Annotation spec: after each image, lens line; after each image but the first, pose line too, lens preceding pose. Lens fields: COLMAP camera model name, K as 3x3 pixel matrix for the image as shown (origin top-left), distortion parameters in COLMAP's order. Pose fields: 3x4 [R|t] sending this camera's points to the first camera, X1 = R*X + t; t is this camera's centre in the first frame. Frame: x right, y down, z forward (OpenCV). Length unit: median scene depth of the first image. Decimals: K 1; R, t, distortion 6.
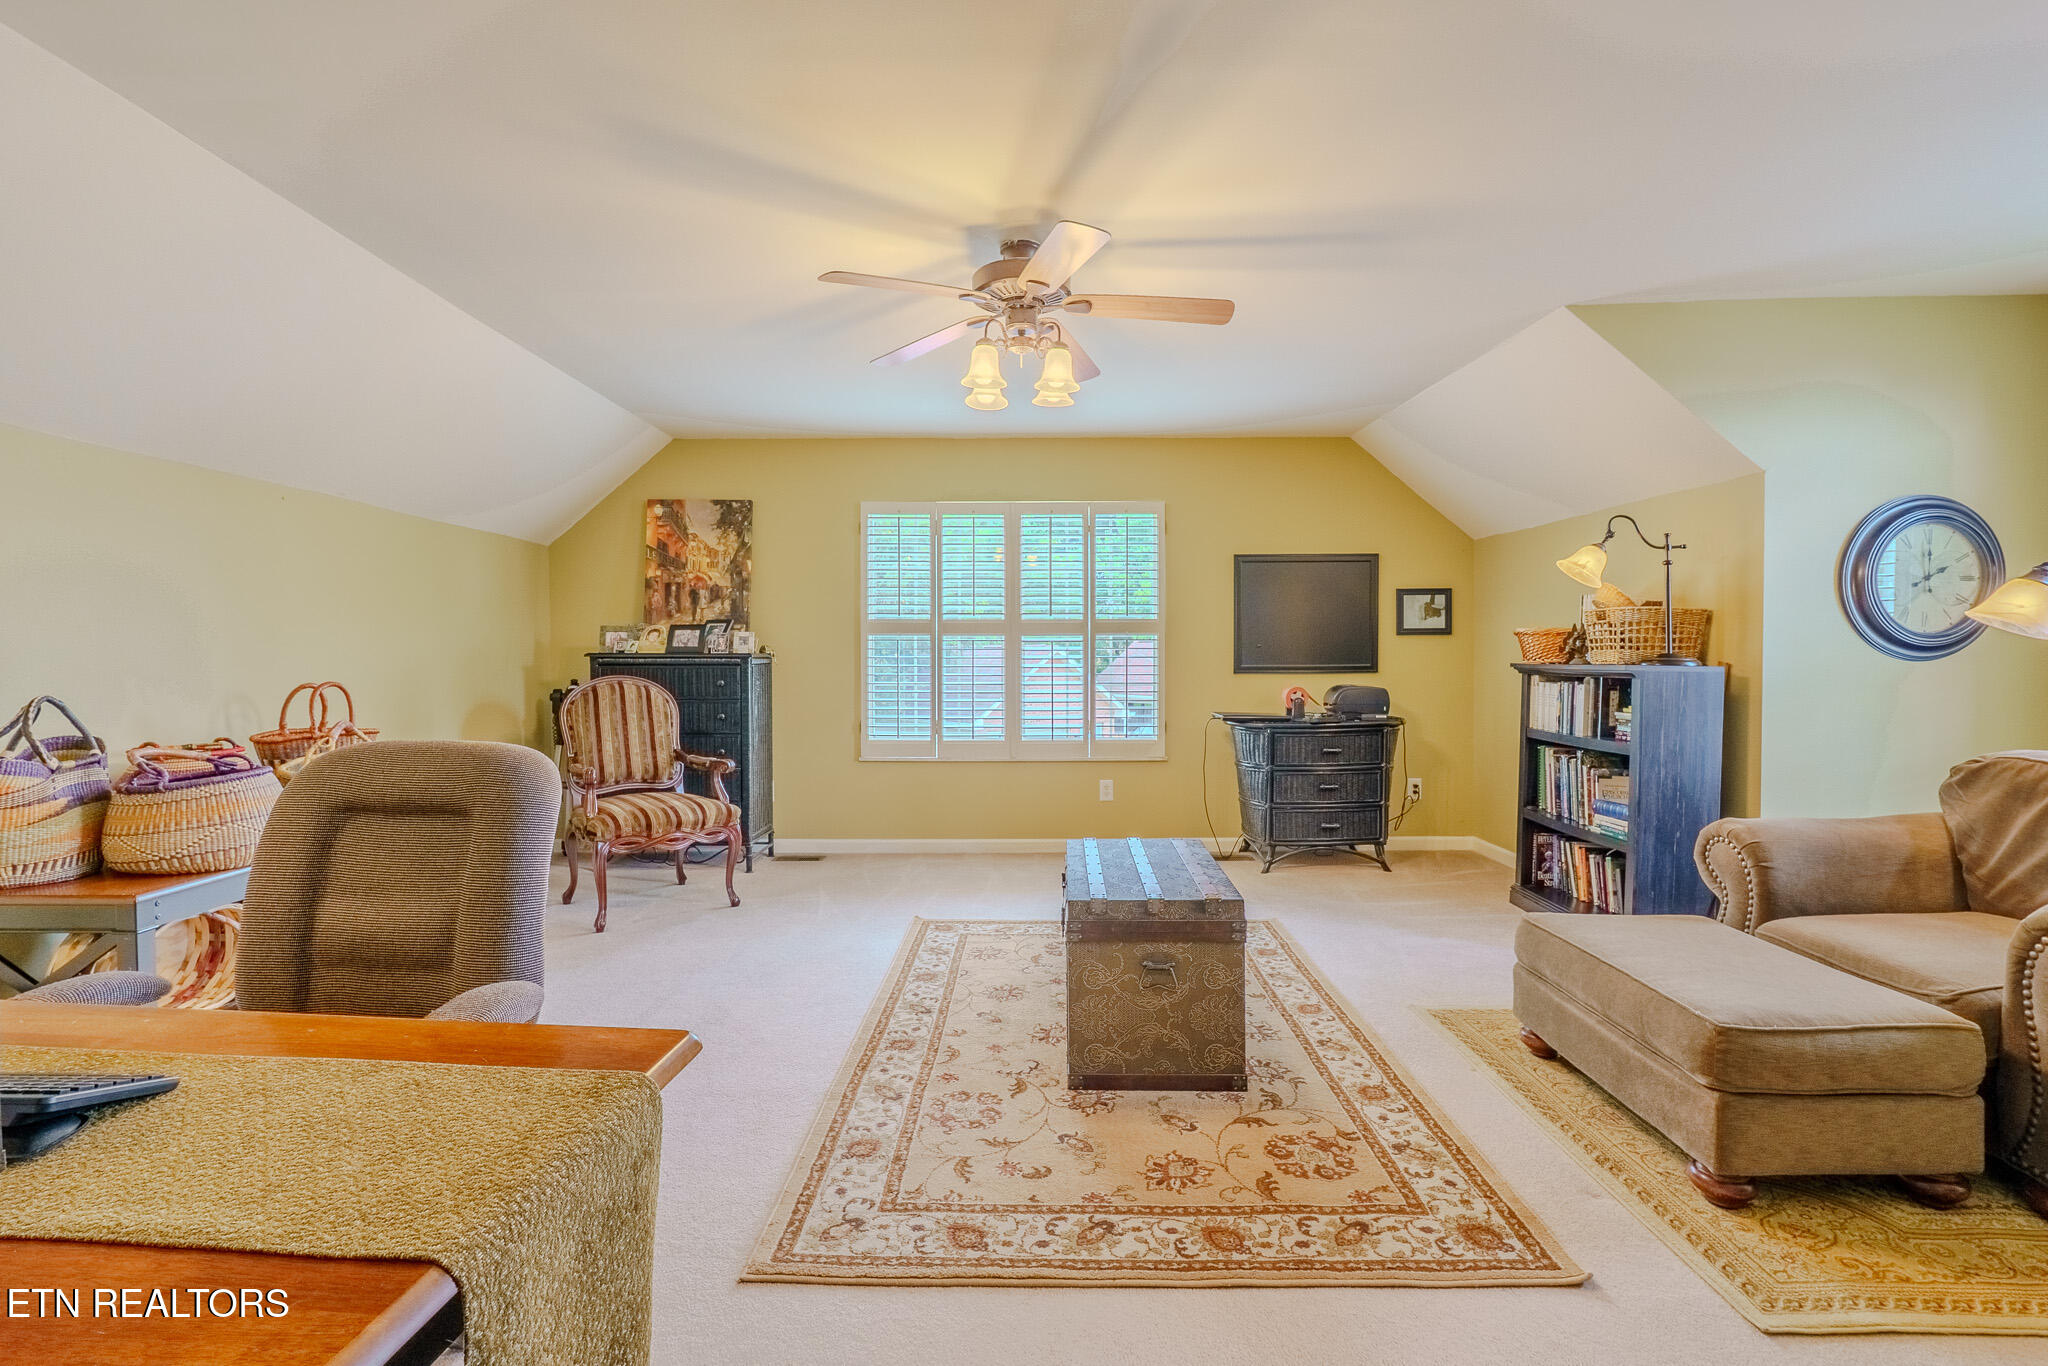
lens RADIAL K [[936.0, 0, 1012.7], [0, 936.0, 678.7], [0, 0, 1]] dist [-0.004629, -0.000344]
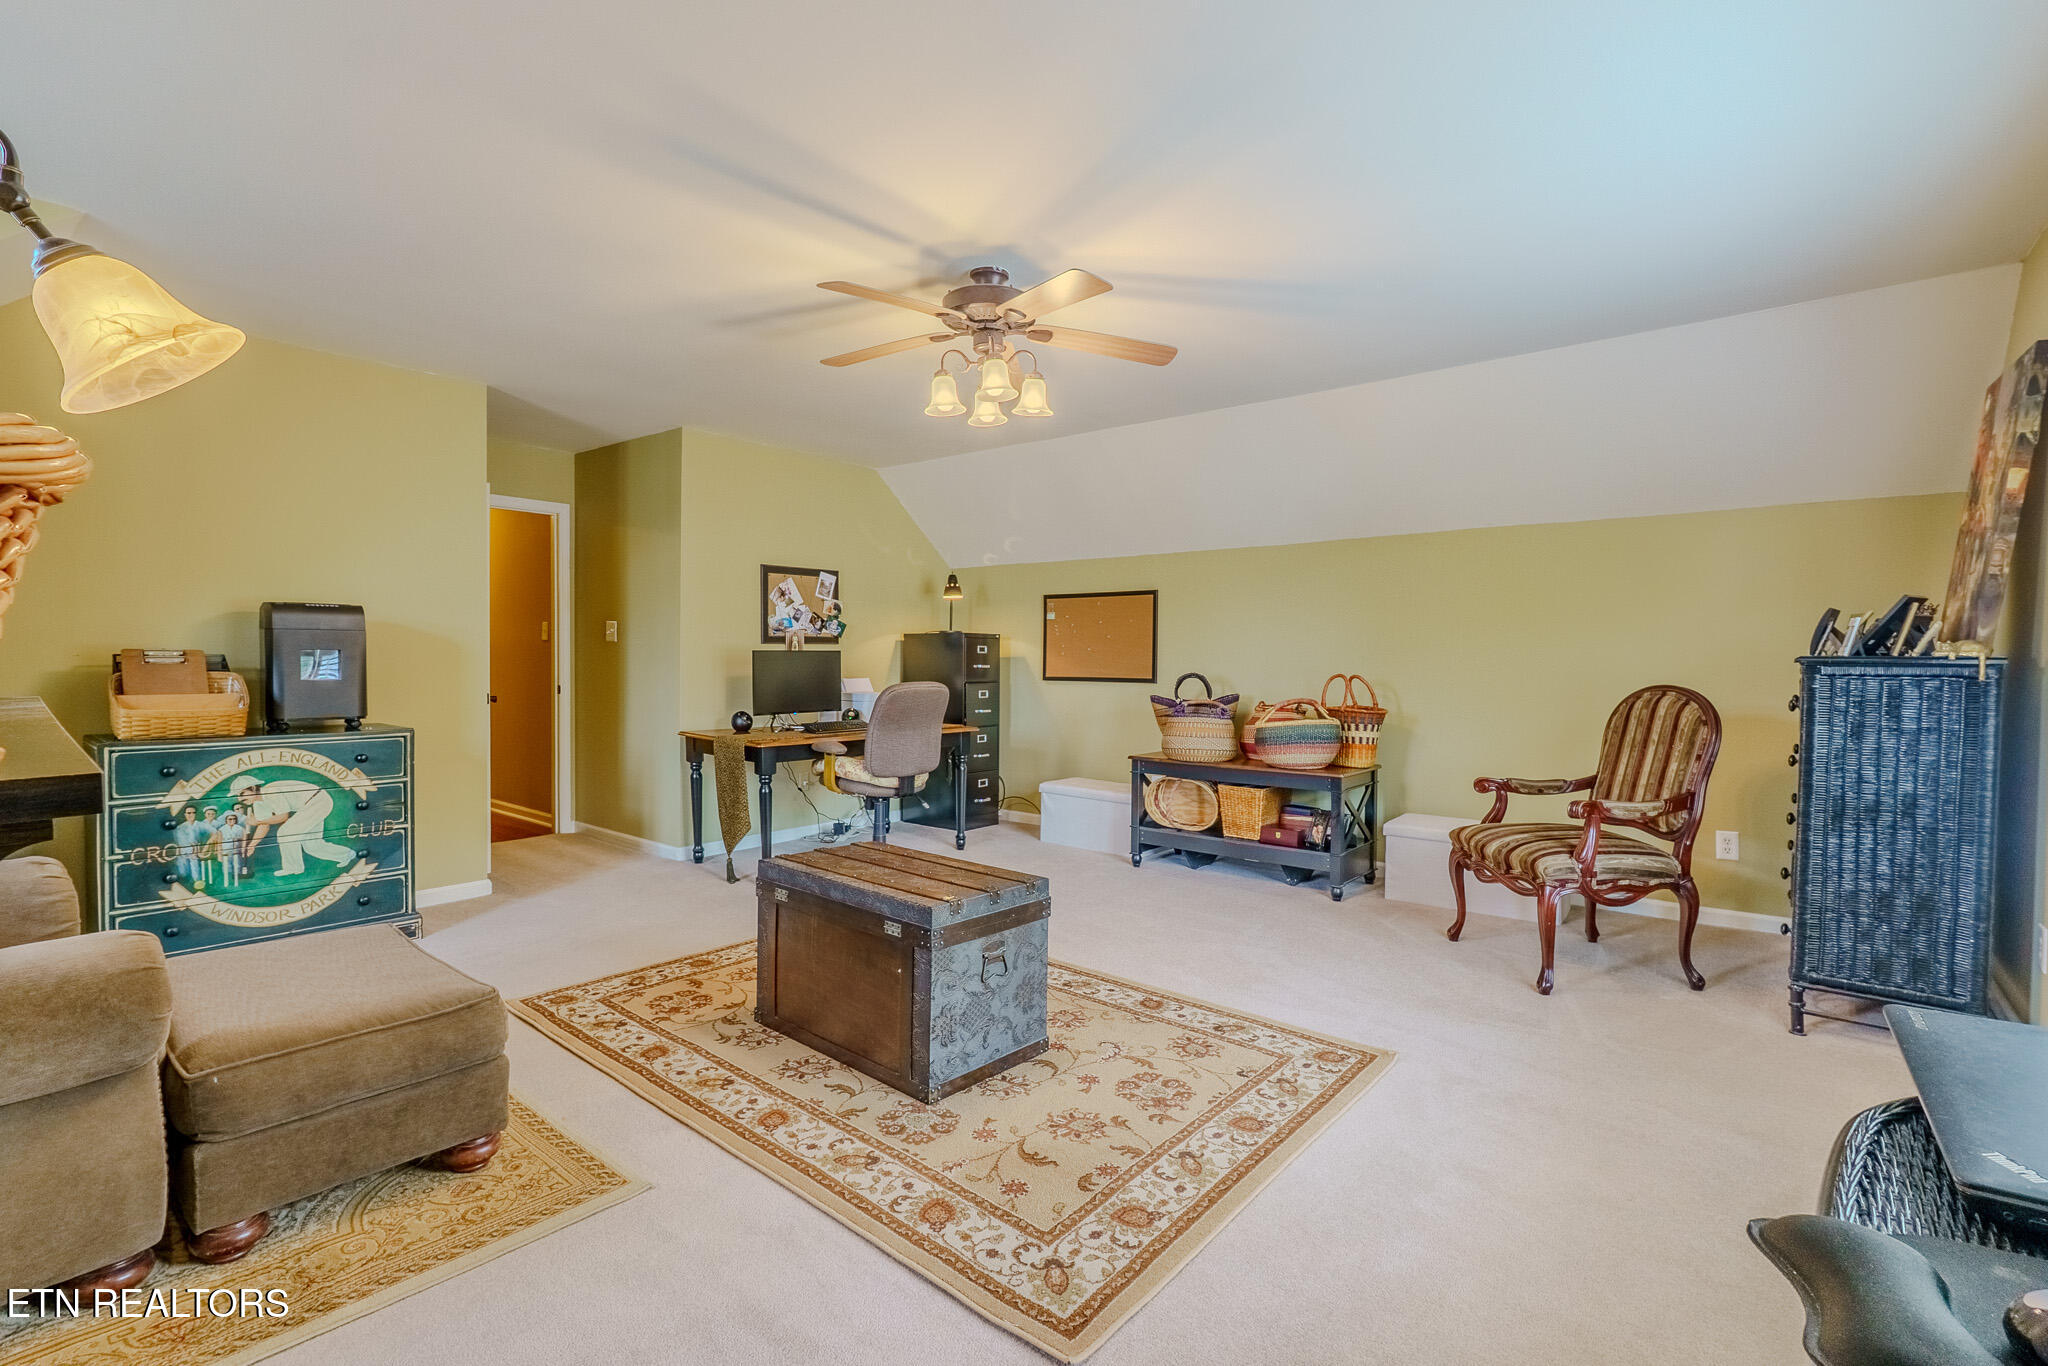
lens RADIAL K [[936.0, 0, 1012.7], [0, 936.0, 678.7], [0, 0, 1]] dist [-0.004629, -0.000344]
pose [[-0.633258, 0.018142, -0.773728, 1.001187], [-0.024782, 0.998737, 0.043700, -0.055849], [0.773544, 0.046848, -0.632008, 2.080318]]
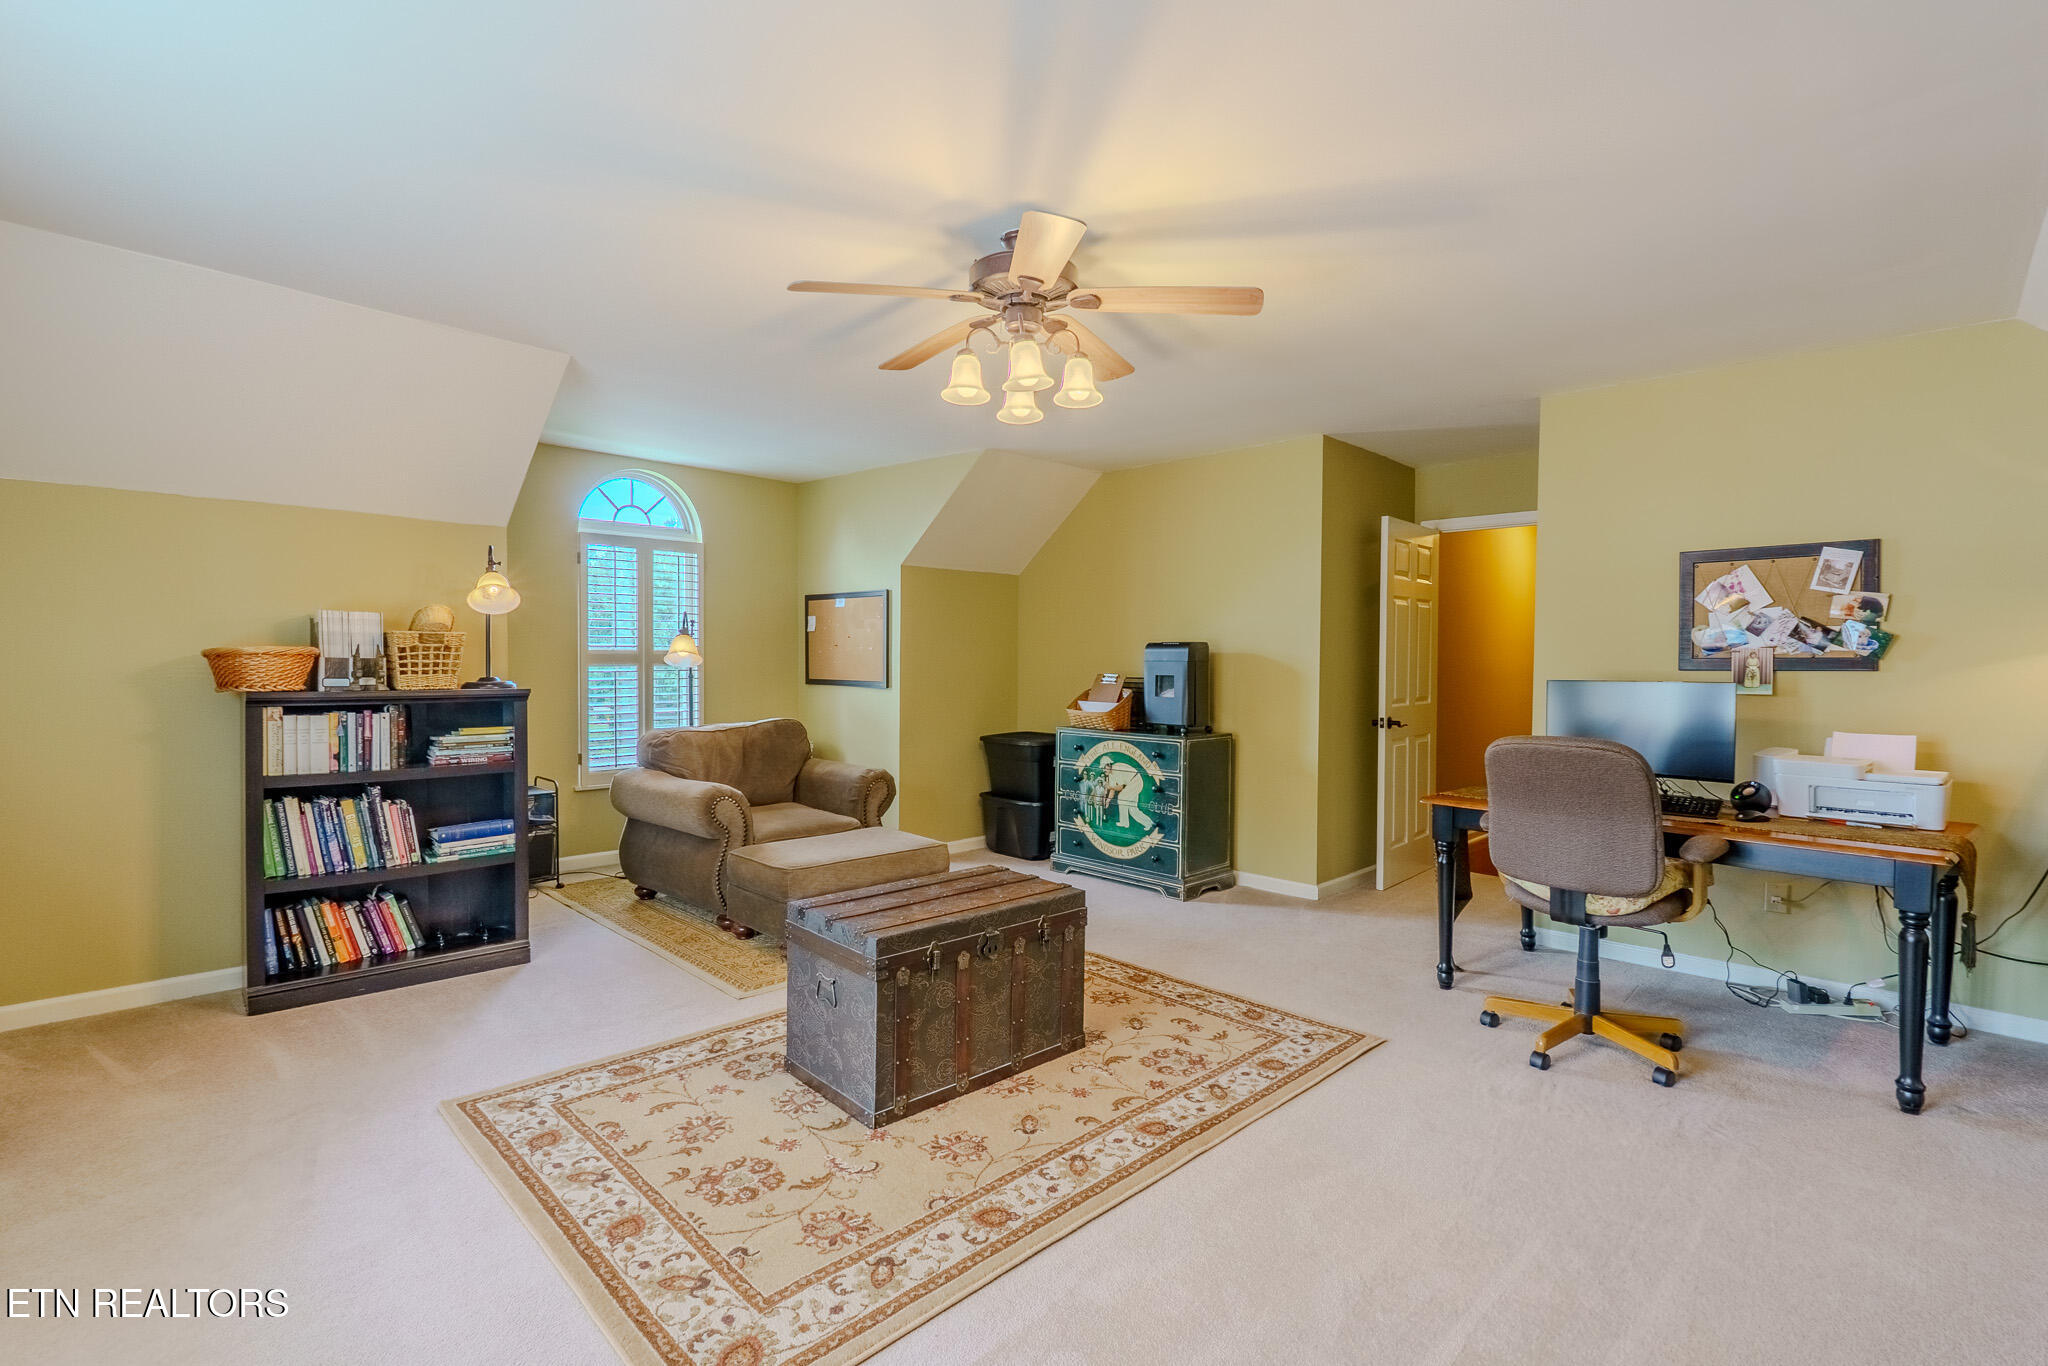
lens RADIAL K [[936.0, 0, 1012.7], [0, 936.0, 678.7], [0, 0, 1]] dist [-0.004629, -0.000344]
pose [[-0.713328, -0.015429, 0.700661, -0.751825], [0.012806, 0.999304, 0.035043, -0.082195], [-0.700714, 0.033970, -0.712634, 2.018085]]
